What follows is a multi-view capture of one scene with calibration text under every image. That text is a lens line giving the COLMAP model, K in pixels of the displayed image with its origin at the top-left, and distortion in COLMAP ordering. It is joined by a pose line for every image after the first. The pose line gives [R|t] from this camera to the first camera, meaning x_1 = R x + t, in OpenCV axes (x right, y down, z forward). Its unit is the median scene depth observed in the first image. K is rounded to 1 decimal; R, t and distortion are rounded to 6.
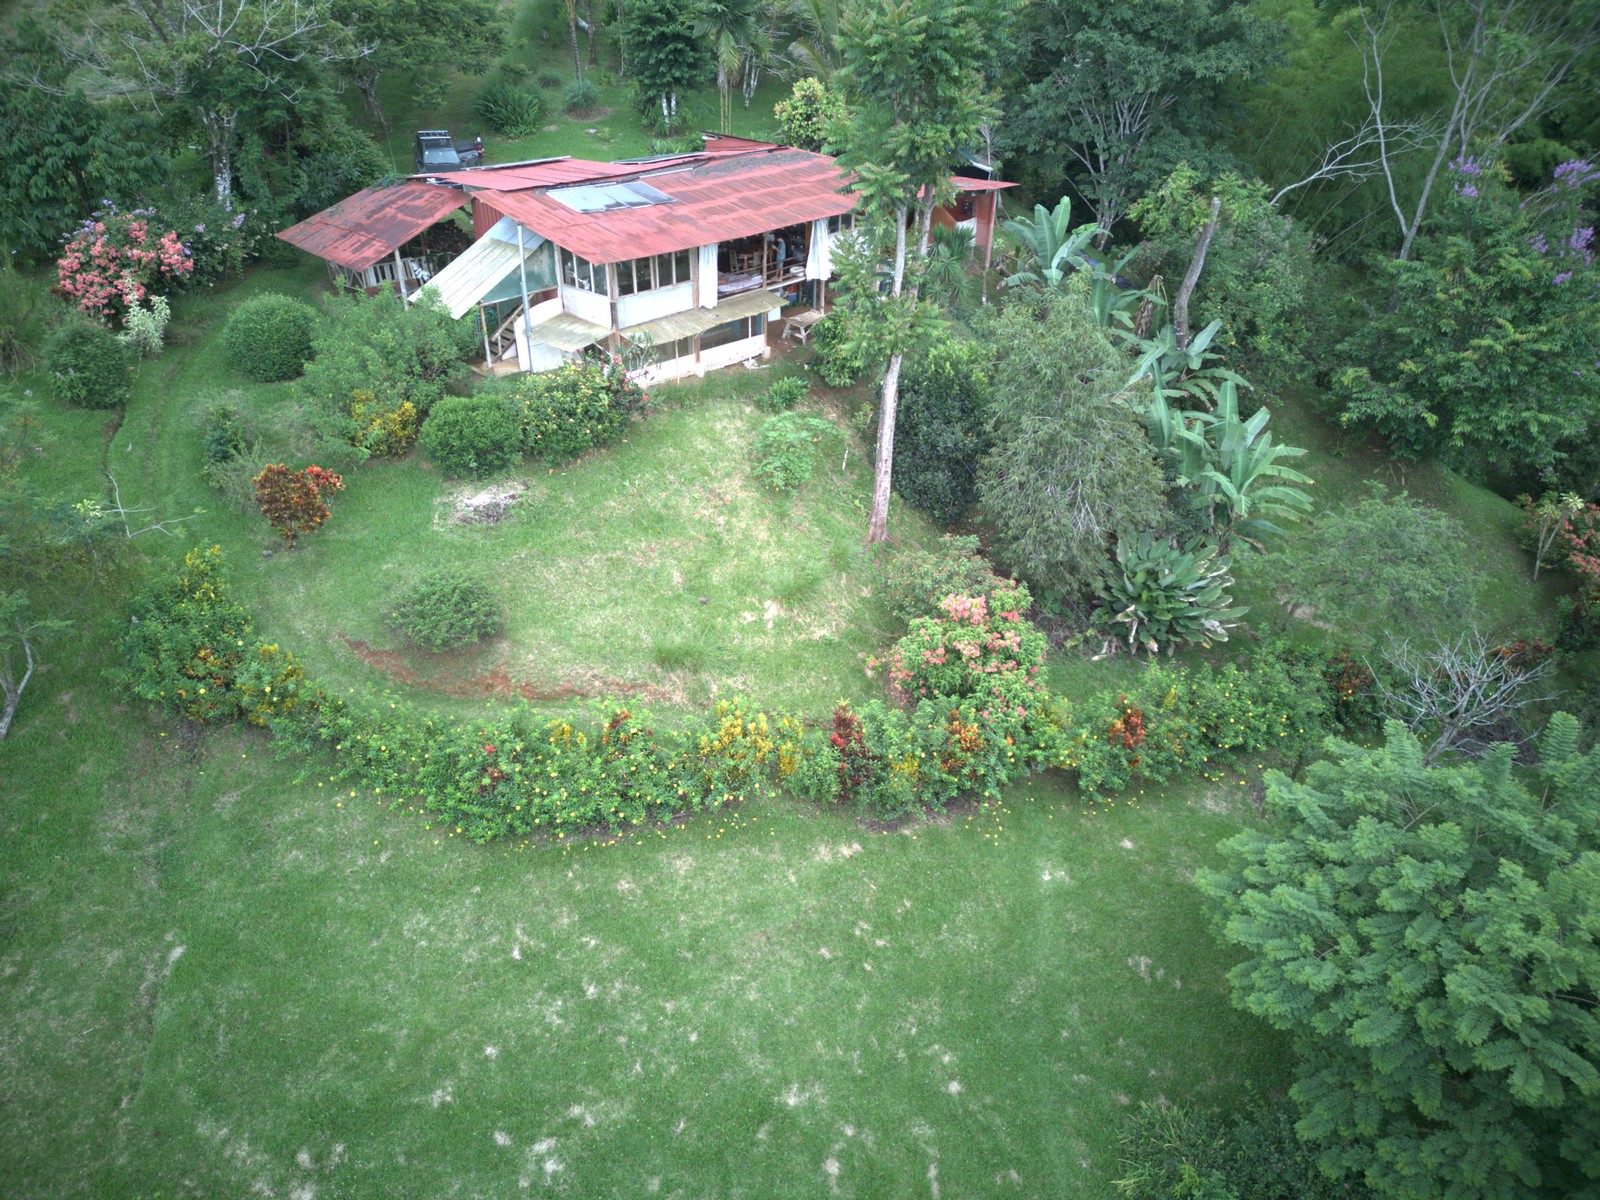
lens RADIAL K [[1119.6, 0, 800.5], [0, 1119.6, 598.2], [0, 0, 1]] dist [0.092166, -0.110220]
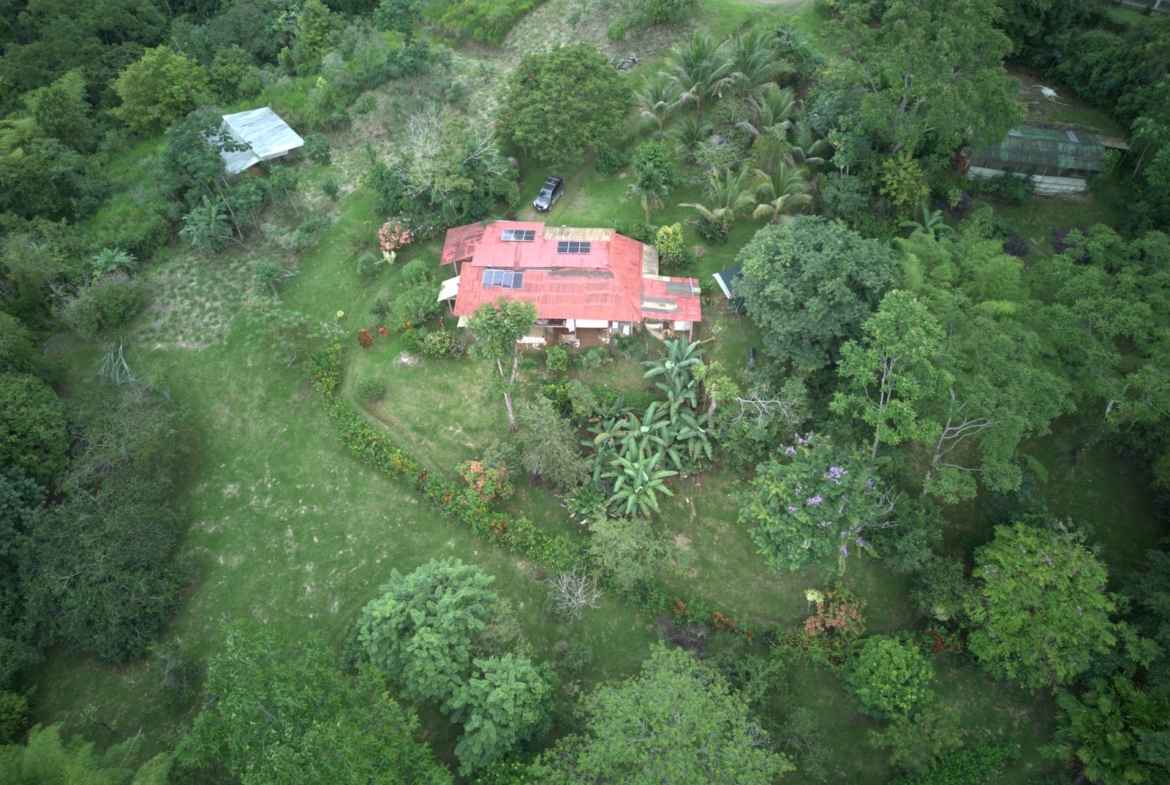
lens RADIAL K [[815.7, 0, 582.8], [0, 815.7, 393.3], [0, 0, 1]] dist [0.103156, -0.128842]
pose [[0.639476, 0.562600, -0.523977, 1.527005], [-0.361874, 0.821586, 0.440504, -1.379461], [0.678319, -0.092078, 0.728975, -0.519132]]
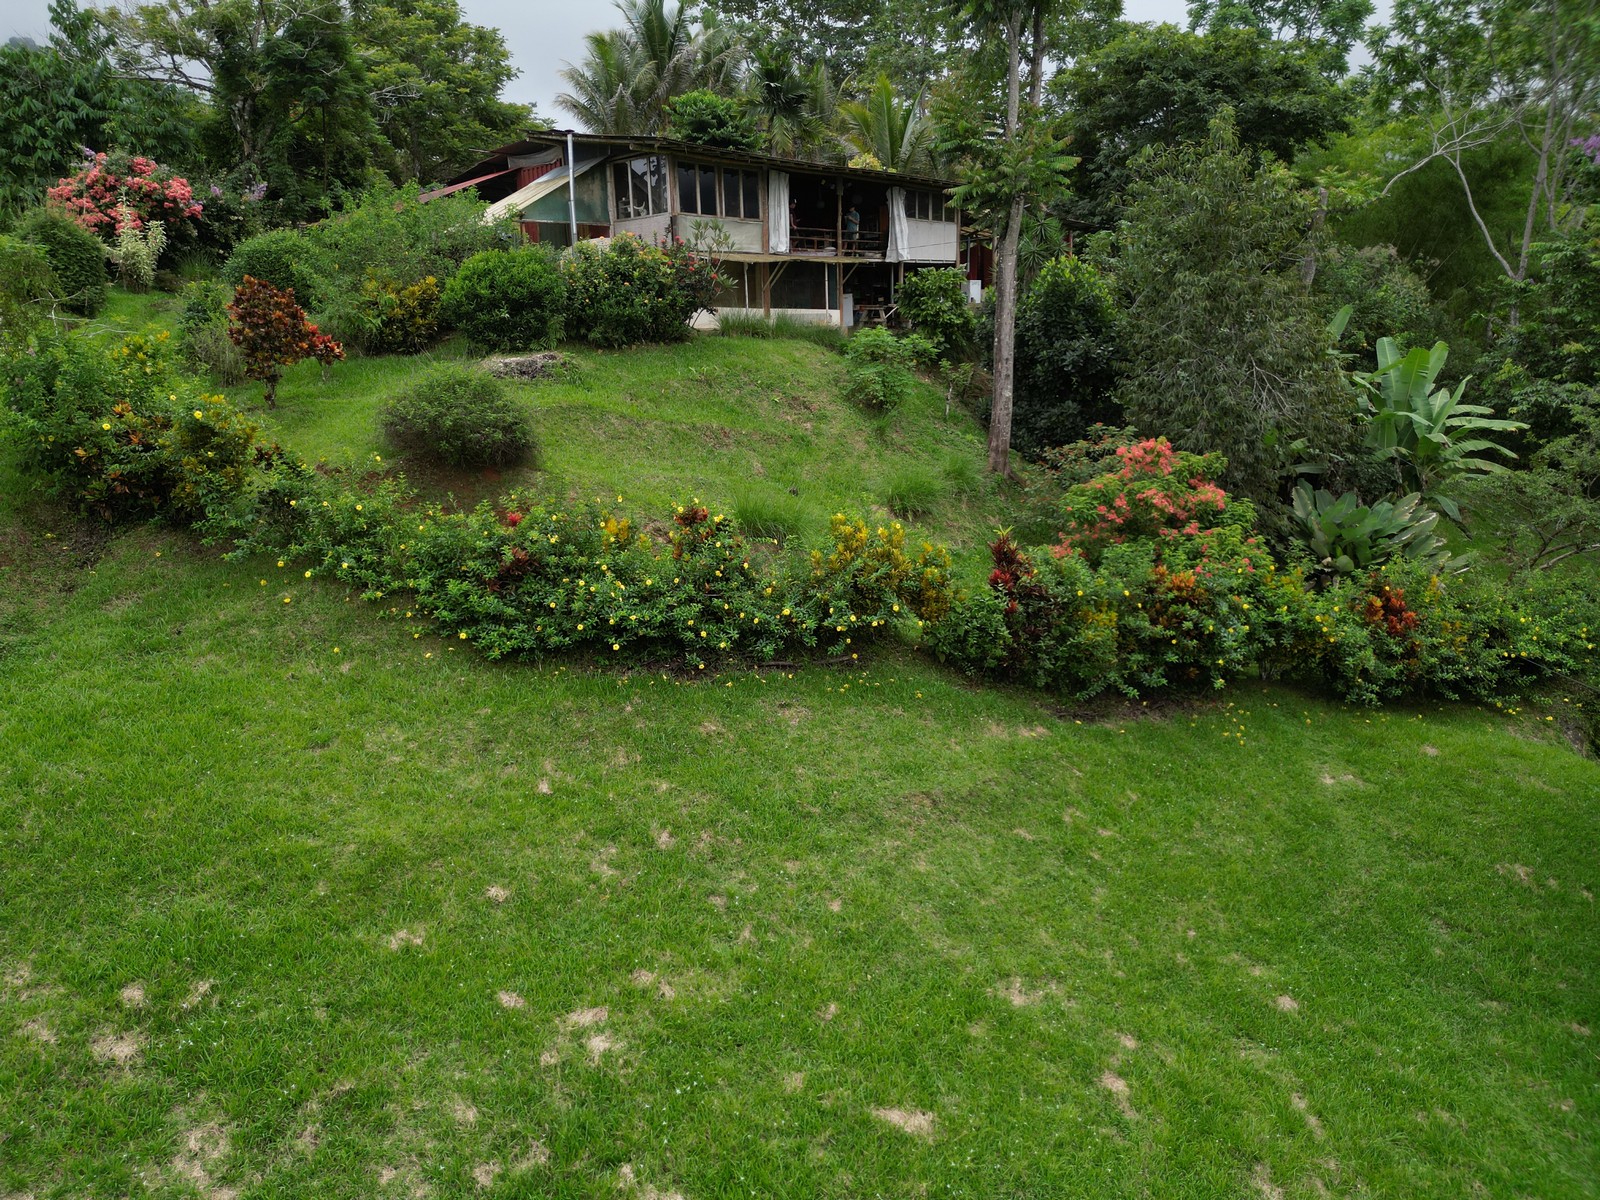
lens RADIAL K [[1119.6, 0, 800.5], [0, 1119.6, 598.2], [0, 0, 1]] dist [0.092166, -0.110220]
pose [[0.999071, -0.040375, -0.015076, -0.078766], [0.033678, 0.949664, -0.311455, 0.337687], [0.026892, 0.310657, 0.950141, 0.312984]]
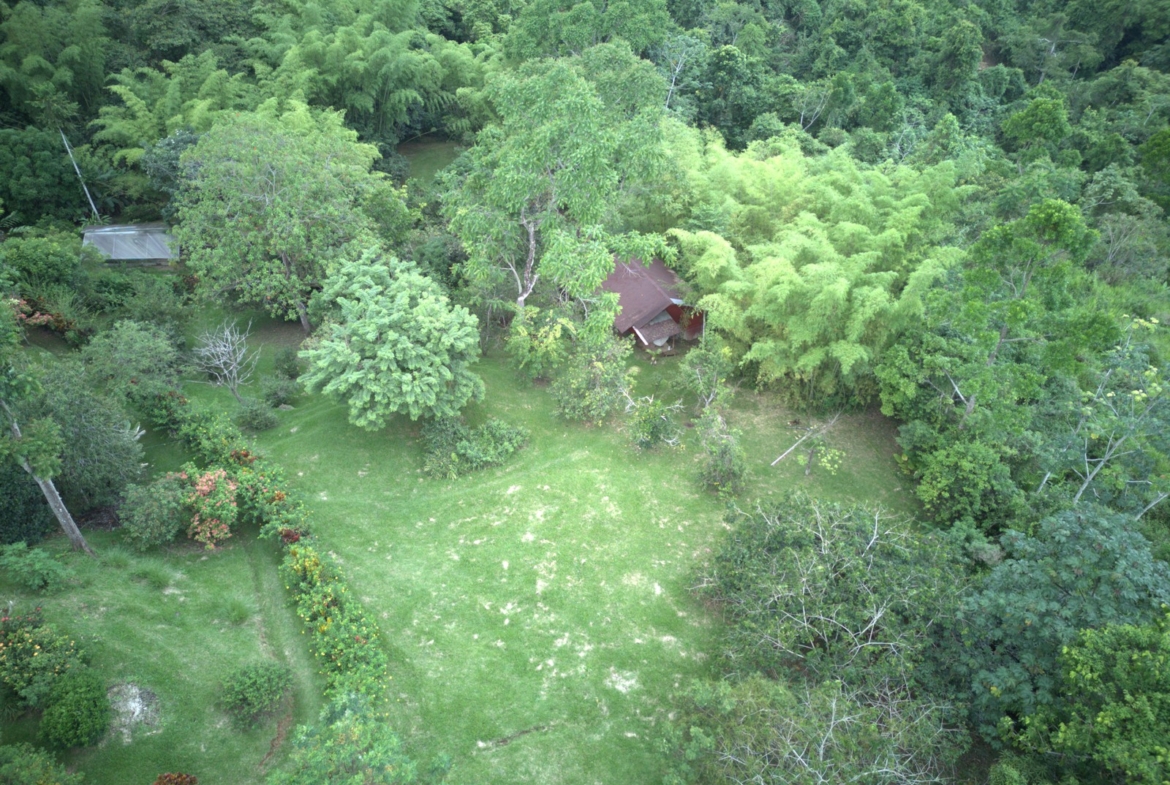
lens RADIAL K [[814.5, 0, 585.0], [0, 814.5, 392.5], [0, 0, 1]] dist [0.091383, -0.098074]
pose [[-0.298874, -0.652372, 0.696481, -0.934859], [0.493231, 0.519194, 0.697969, -0.747556], [-0.816944, 0.552131, 0.166596, 0.178734]]
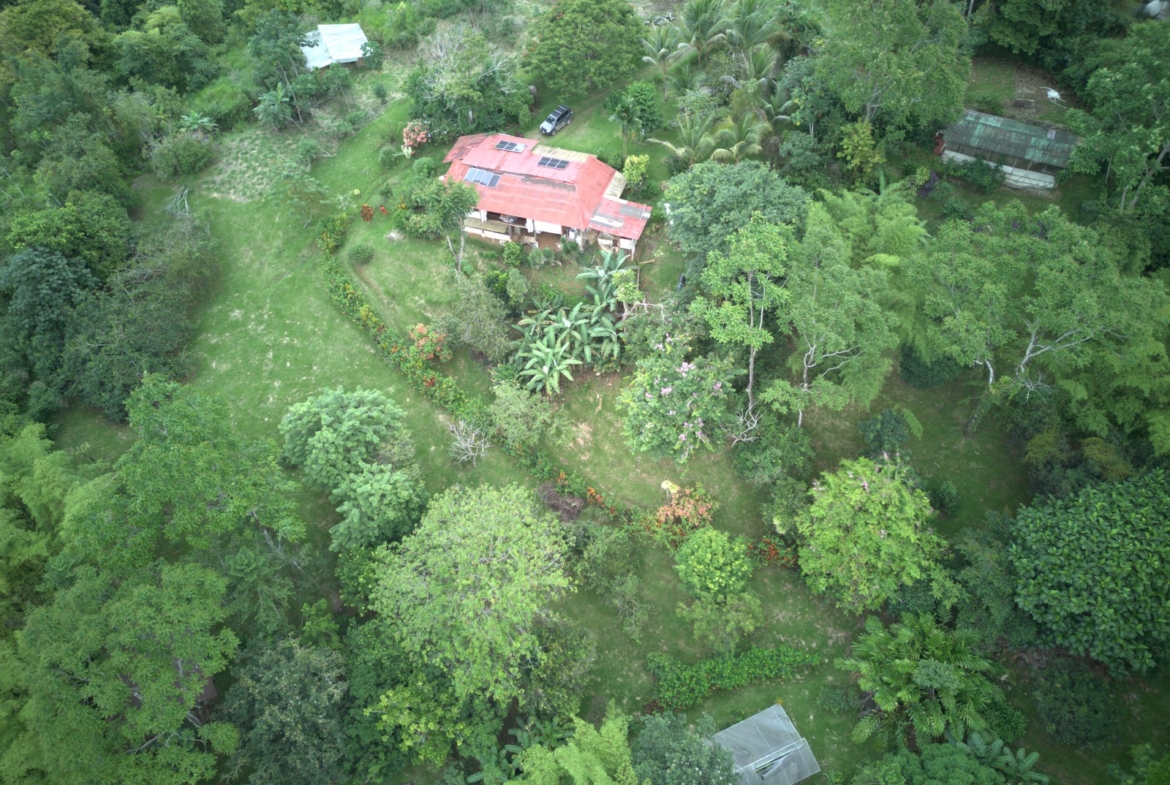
lens RADIAL K [[817.3, 0, 585.0], [0, 817.3, 392.5], [0, 0, 1]] dist [0.091440, -0.109274]
pose [[0.419965, 0.664069, -0.618580, 2.339780], [-0.436146, 0.745412, 0.504121, -1.537155], [0.795868, 0.058078, 0.602678, -0.233603]]
